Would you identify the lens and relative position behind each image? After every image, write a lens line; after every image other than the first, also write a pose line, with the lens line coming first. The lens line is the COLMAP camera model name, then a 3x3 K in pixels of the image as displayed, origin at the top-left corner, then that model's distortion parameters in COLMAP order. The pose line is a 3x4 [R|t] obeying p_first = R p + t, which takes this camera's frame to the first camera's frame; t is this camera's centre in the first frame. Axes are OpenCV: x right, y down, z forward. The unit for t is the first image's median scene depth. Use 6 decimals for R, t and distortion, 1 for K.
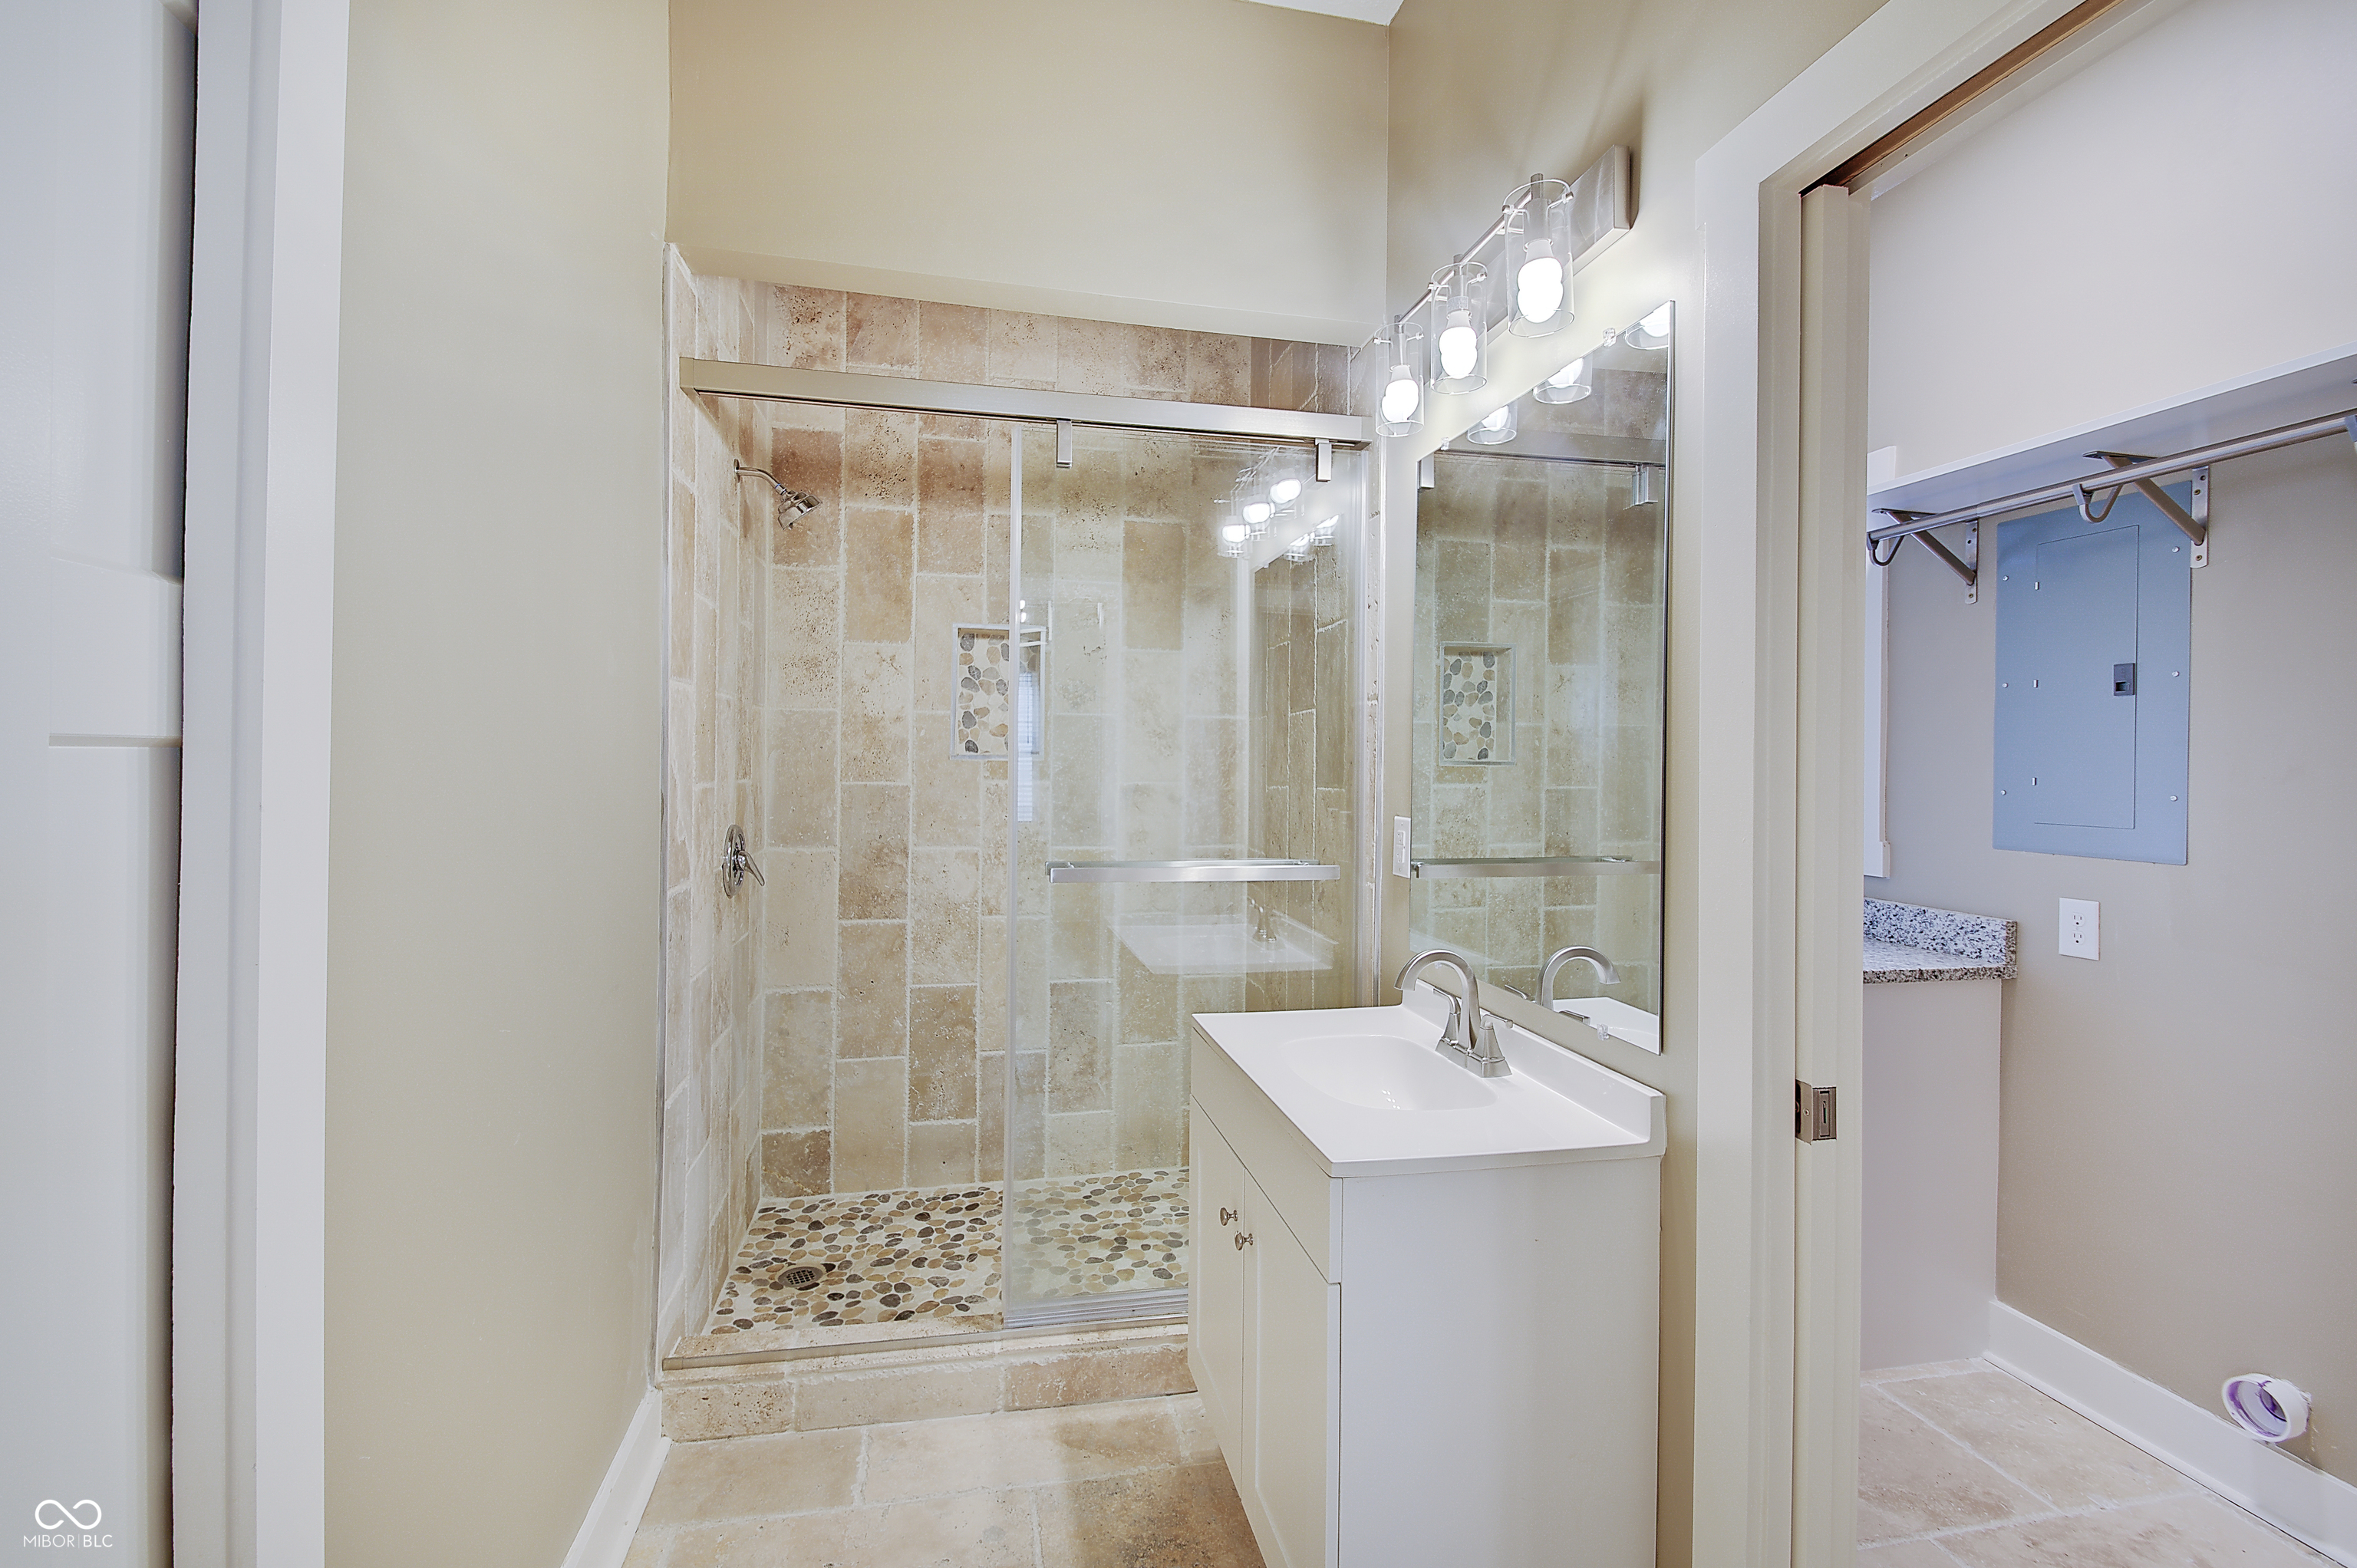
lens RADIAL K [[1021.1, 0, 1178.6], [0, 1021.1, 764.6], [0, 0, 1]] dist [0.017467, -0.012307]
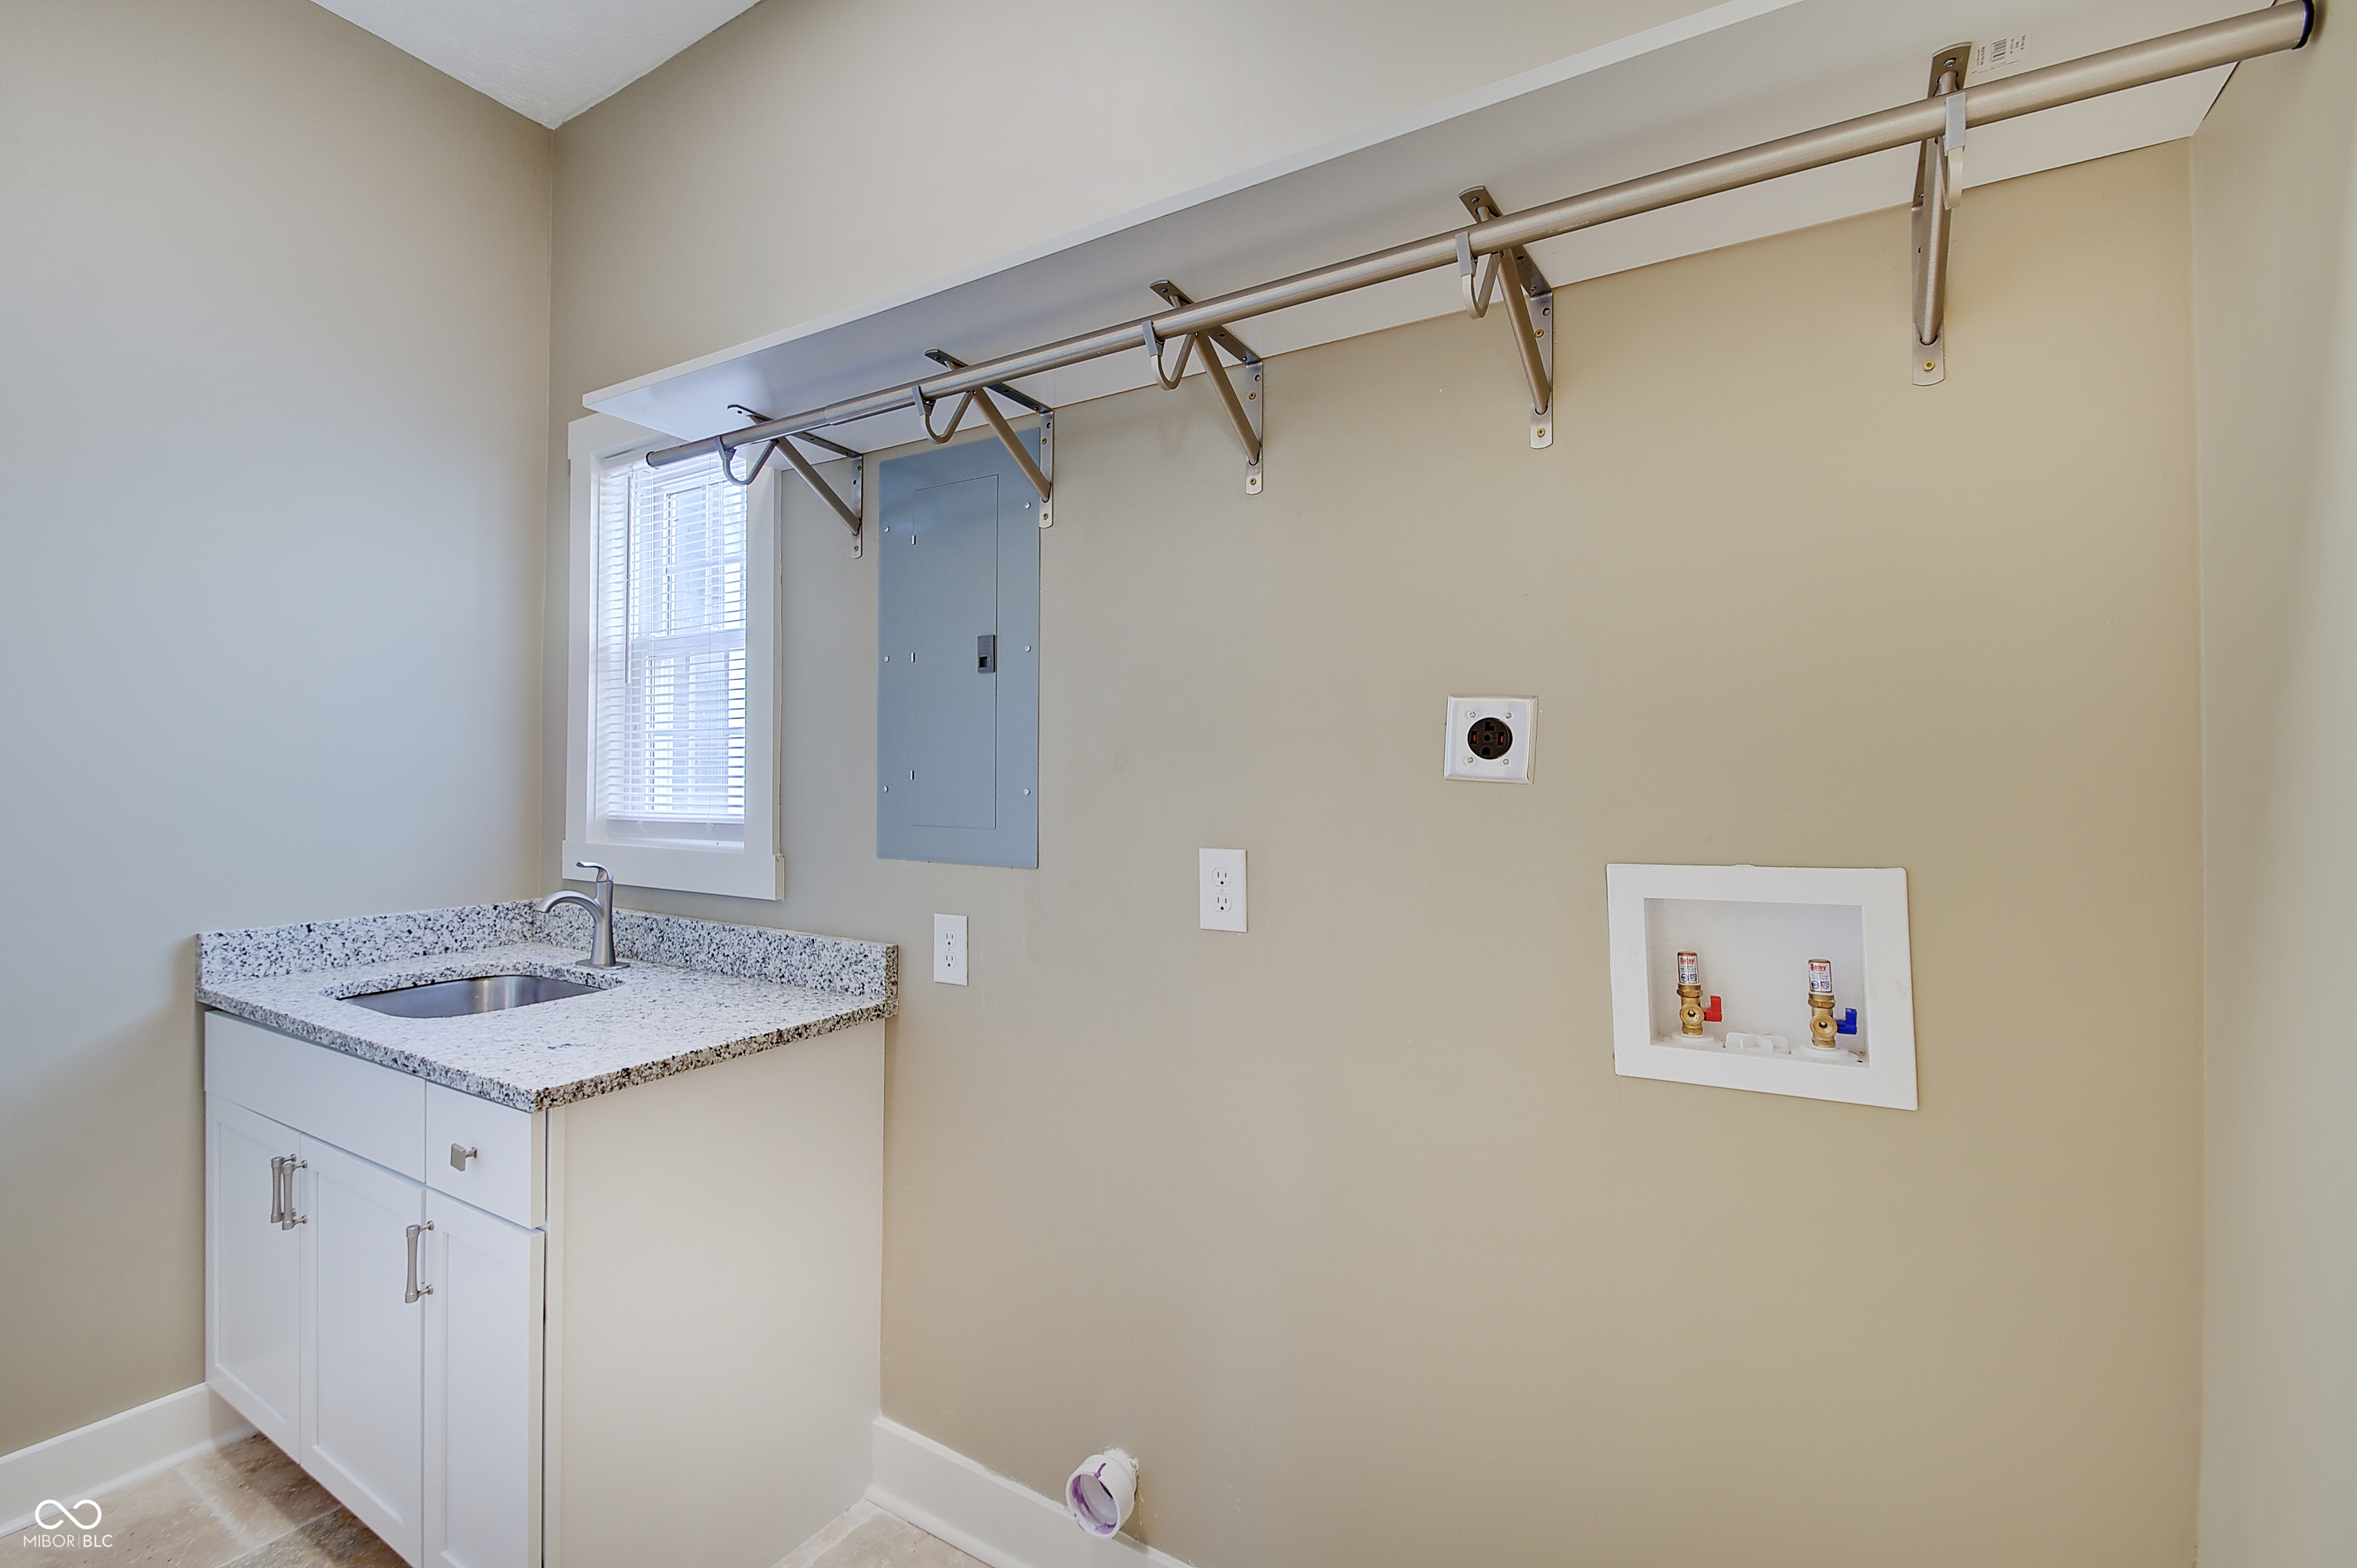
lens RADIAL K [[1021.1, 0, 1176.9], [0, 1021.1, 775.2], [0, 0, 1]] dist [0.017467, -0.012307]
pose [[0.677144, -0.011114, 0.735767, 0.366227], [0.007391, 0.999938, 0.008302, 0.011130], [-0.735814, -0.000184, 0.677184, 0.280467]]
